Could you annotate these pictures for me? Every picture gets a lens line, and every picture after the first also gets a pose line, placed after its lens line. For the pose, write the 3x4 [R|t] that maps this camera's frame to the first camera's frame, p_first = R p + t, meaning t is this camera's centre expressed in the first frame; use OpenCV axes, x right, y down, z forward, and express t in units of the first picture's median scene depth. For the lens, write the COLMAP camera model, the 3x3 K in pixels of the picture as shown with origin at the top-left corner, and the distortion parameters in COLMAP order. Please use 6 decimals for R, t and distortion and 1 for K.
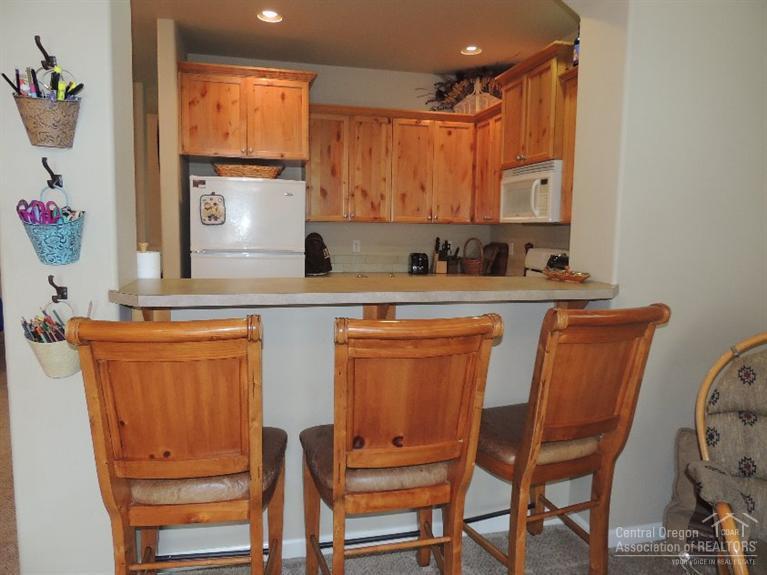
lens RADIAL K [[545.1, 0, 383.5], [0, 545.1, 287.5], [0, 0, 1]] dist [-0.002640, -0.000800]
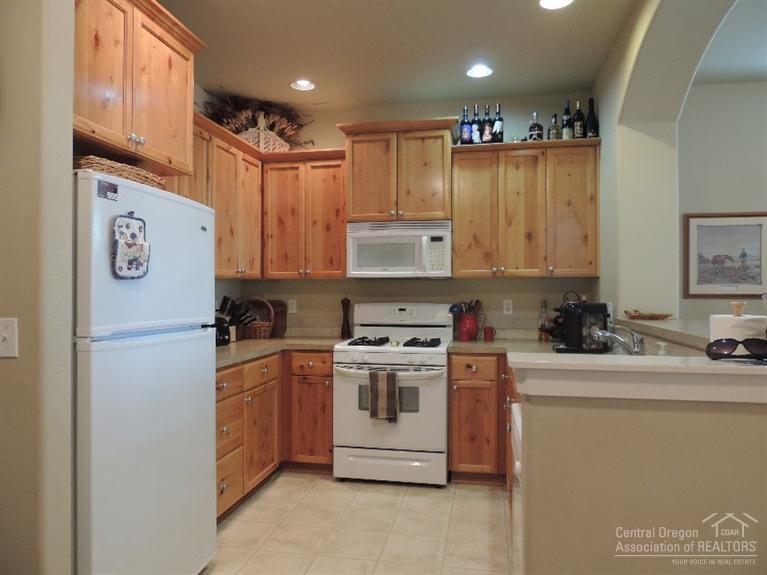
lens RADIAL K [[545.1, 0, 383.5], [0, 545.1, 287.5], [0, 0, 1]] dist [-0.002640, -0.000800]
pose [[0.420776, -0.011947, 0.907086, -0.637911], [0.106484, 0.993651, -0.036309, -0.064383], [-0.900893, 0.111868, 0.419377, 0.583614]]
